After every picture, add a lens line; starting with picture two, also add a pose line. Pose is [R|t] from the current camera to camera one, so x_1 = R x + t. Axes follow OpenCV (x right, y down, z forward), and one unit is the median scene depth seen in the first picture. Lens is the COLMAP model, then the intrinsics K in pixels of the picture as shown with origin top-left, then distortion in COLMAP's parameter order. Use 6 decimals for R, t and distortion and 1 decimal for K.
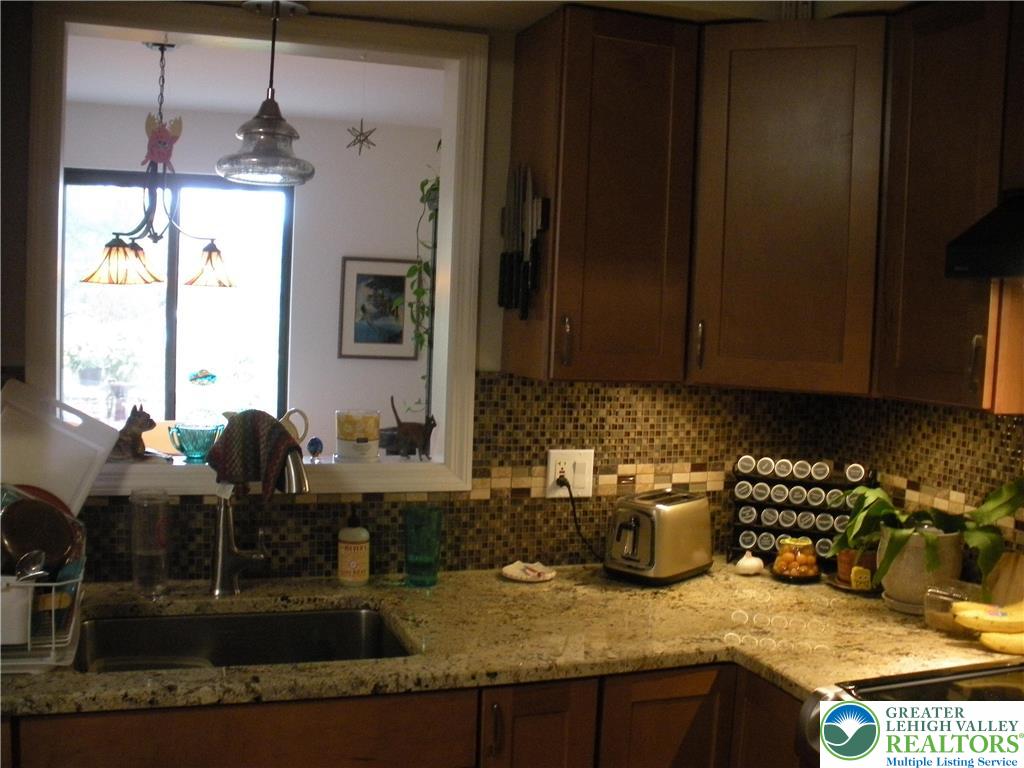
lens RADIAL K [[1076.6, 0, 512.4], [0, 1076.6, 388.8], [0, 0, 1]] dist [-0.326034, 0.379625]
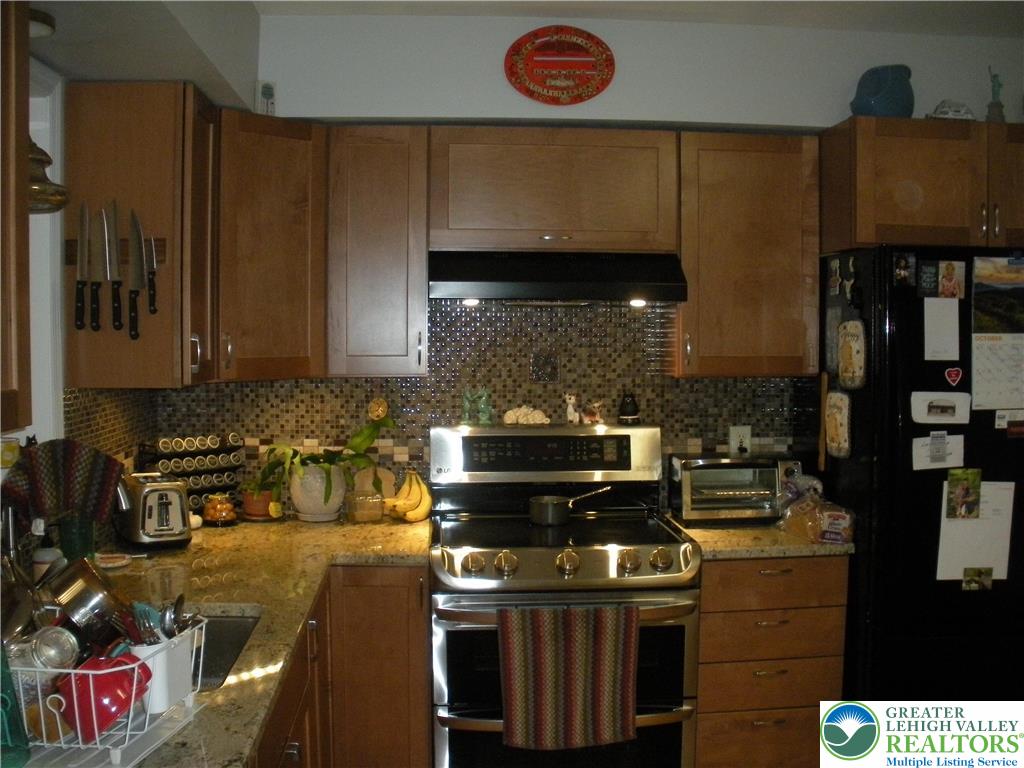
lens RADIAL K [[1077.1, 0, 507.4], [0, 1077.1, 386.0], [0, 0, 1]] dist [-0.295762, 0.341311]
pose [[0.287987, -0.087619, 0.953617, -0.876432], [0.082367, 0.994382, 0.066490, -0.050548], [-0.954085, 0.059398, 0.293586, 0.251015]]
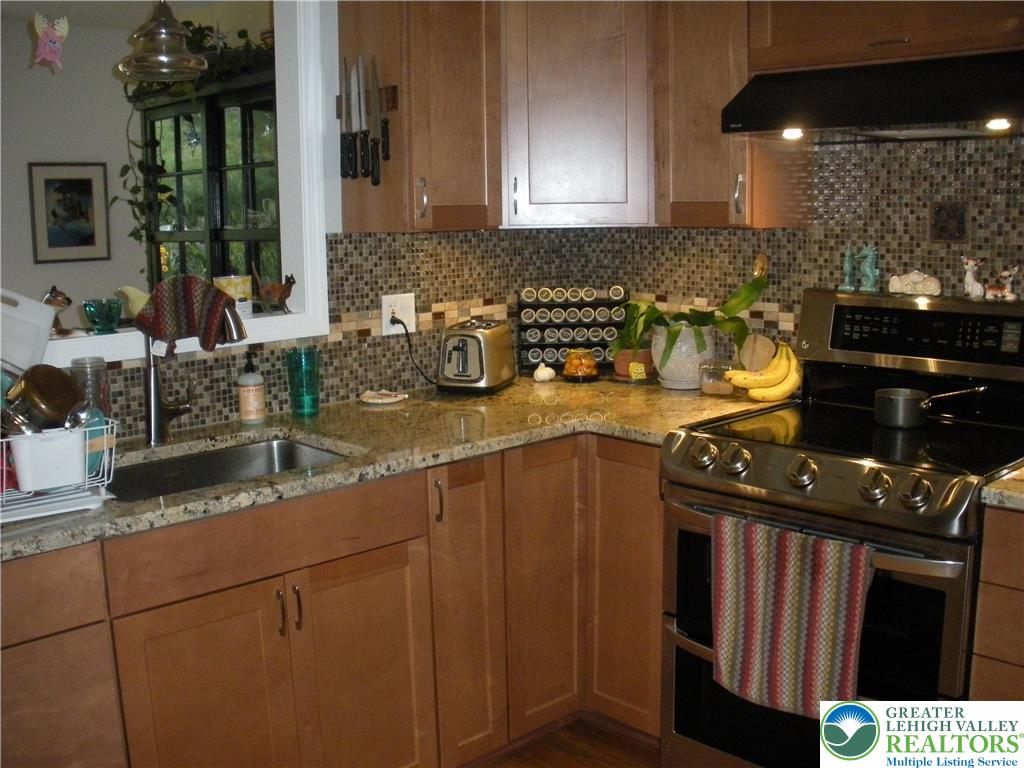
lens RADIAL K [[1077.1, 0, 507.4], [0, 1077.1, 386.0], [0, 0, 1]] dist [-0.295762, 0.341311]
pose [[0.917661, -0.122732, 0.377936, -0.304513], [0.086060, 0.989917, 0.112509, 0.034513], [-0.387933, -0.070720, 0.918970, -0.164416]]
